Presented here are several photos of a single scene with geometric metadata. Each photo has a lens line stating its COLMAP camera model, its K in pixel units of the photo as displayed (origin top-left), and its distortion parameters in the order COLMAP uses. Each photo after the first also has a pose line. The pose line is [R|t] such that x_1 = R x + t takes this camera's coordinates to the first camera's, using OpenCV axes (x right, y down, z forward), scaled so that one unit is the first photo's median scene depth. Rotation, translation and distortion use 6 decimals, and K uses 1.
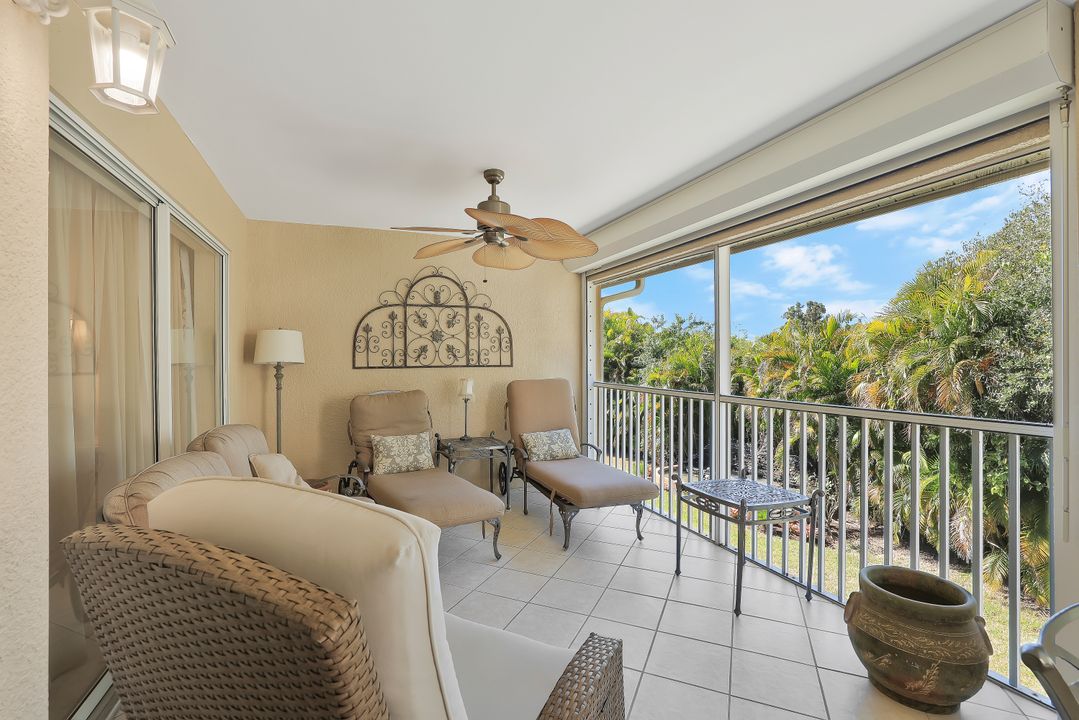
lens RADIAL K [[490.4, 0, 537.5], [0, 490.4, 352.2], [0, 0, 1]] dist [-0.023880, 0.000617]
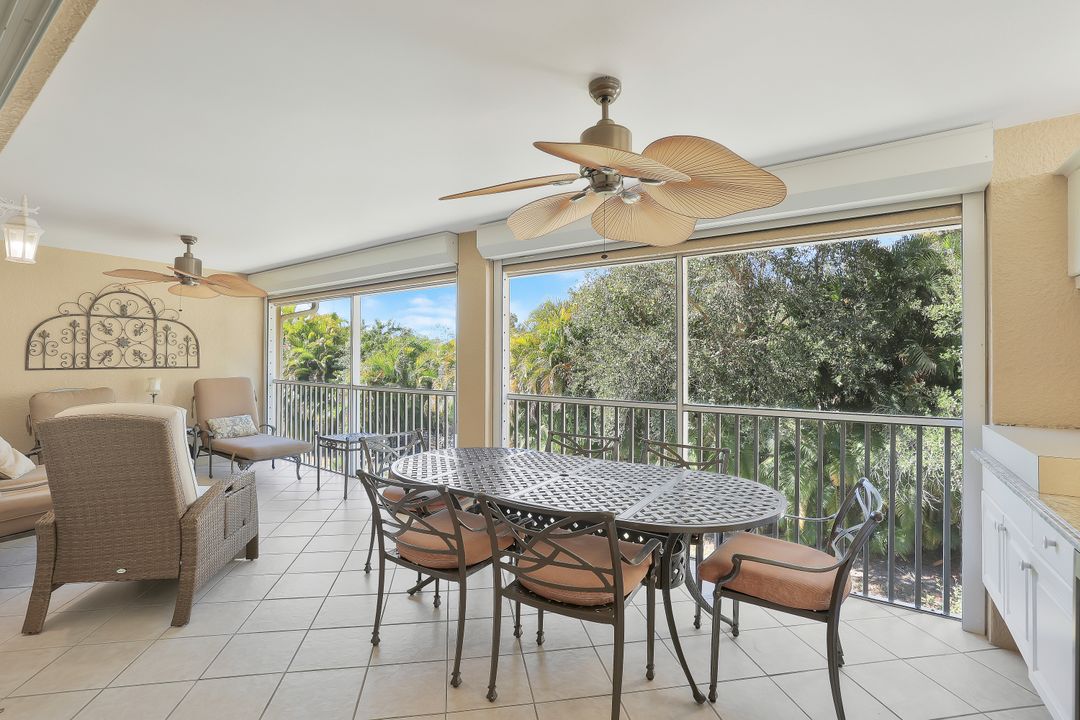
lens RADIAL K [[472.1, 0, 540.7], [0, 472.1, 356.6], [0, 0, 1]] dist [-0.046560, 0.020676]
pose [[0.828406, 0.013124, 0.559975, 0.009704], [-0.016000, 0.999872, 0.000236, -0.015043], [-0.559900, -0.009156, 0.828510, -0.500735]]
